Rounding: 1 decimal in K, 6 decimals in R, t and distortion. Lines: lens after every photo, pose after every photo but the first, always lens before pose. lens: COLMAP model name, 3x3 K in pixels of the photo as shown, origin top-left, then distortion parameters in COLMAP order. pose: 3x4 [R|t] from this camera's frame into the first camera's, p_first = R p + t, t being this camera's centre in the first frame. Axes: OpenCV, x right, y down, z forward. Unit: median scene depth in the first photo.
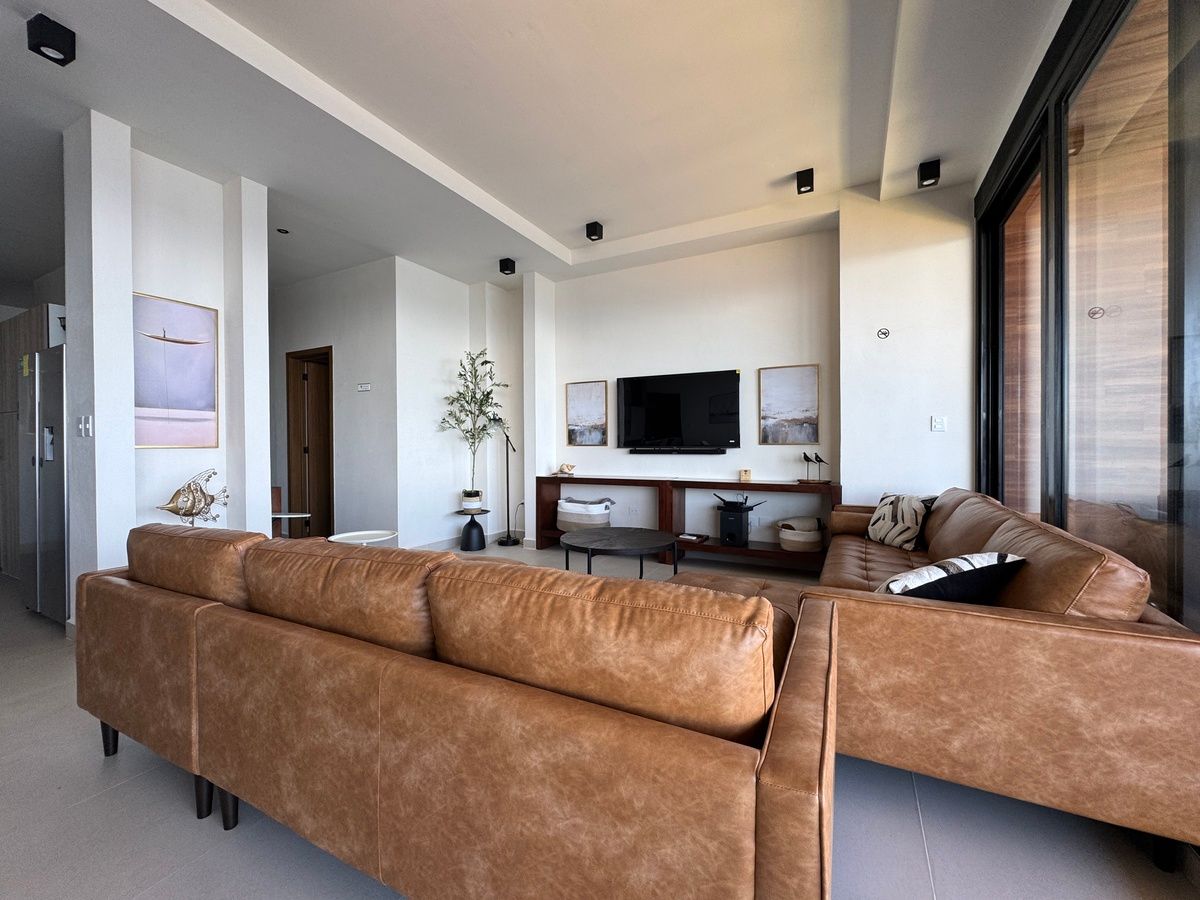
lens RADIAL K [[479.5, 0, 600.0], [0, 479.5, 450.0], [0, 0, 1]] dist [-0.003515, 0.000233]
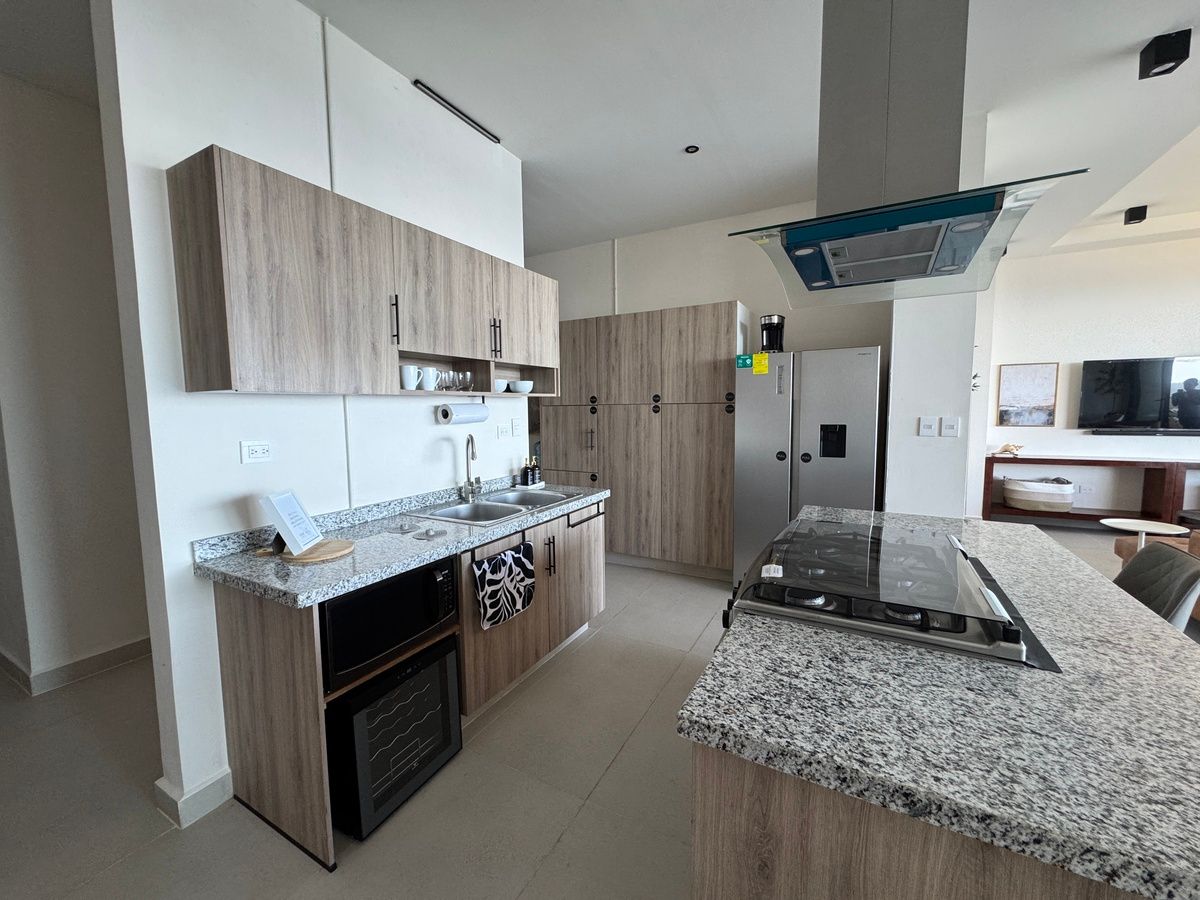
lens RADIAL K [[479.5, 0, 600.0], [0, 479.5, 450.0], [0, 0, 1]] dist [-0.003515, 0.000233]
pose [[0.999833, -0.006699, -0.016978, -0.959080], [0.008026, 0.996812, 0.079382, -0.048826], [0.016392, -0.079505, 0.996700, -0.042789]]
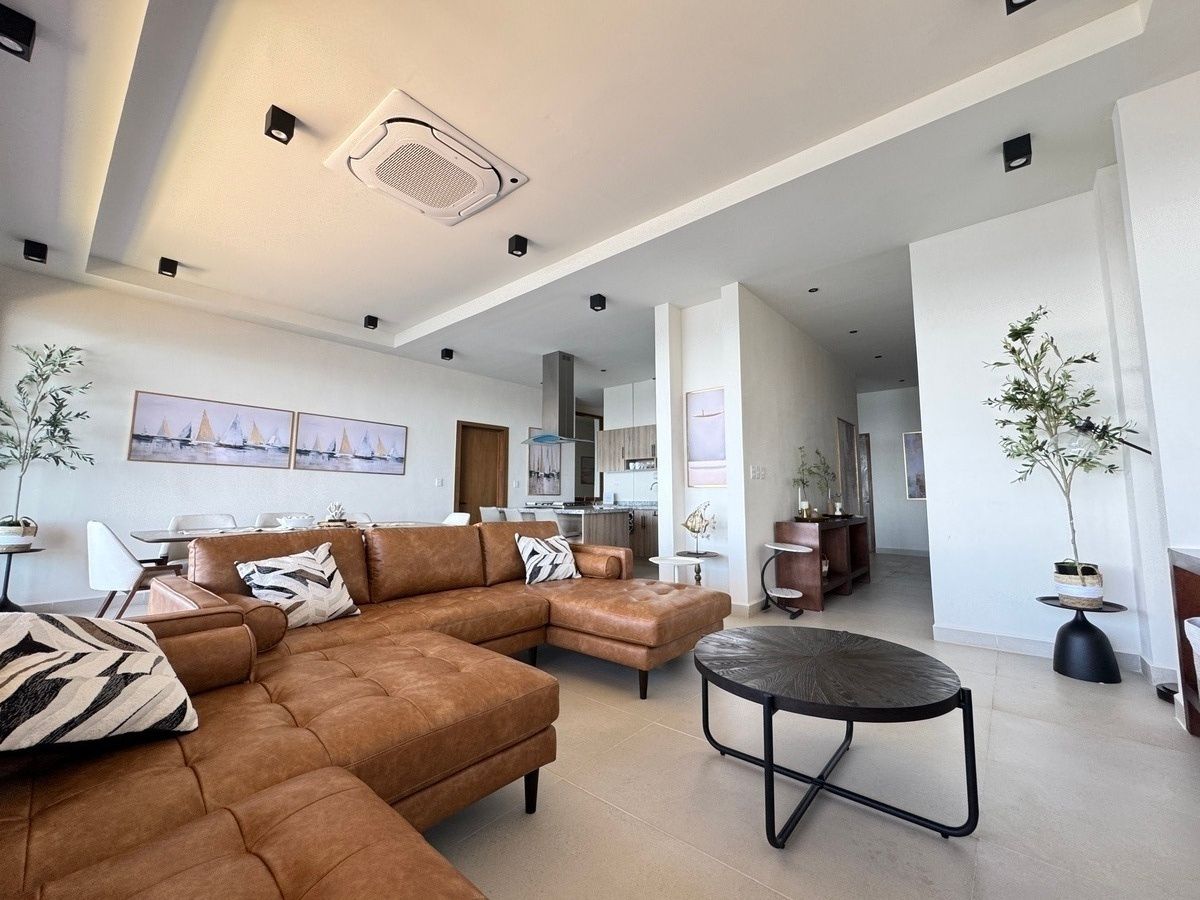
lens RADIAL K [[479.5, 0, 600.0], [0, 479.5, 450.0], [0, 0, 1]] dist [-0.003515, 0.000233]
pose [[-0.211169, -0.097896, -0.972535, 0.385657], [-0.014295, 0.995175, -0.097071, 0.018072], [0.977345, -0.006597, -0.211550, 0.594516]]
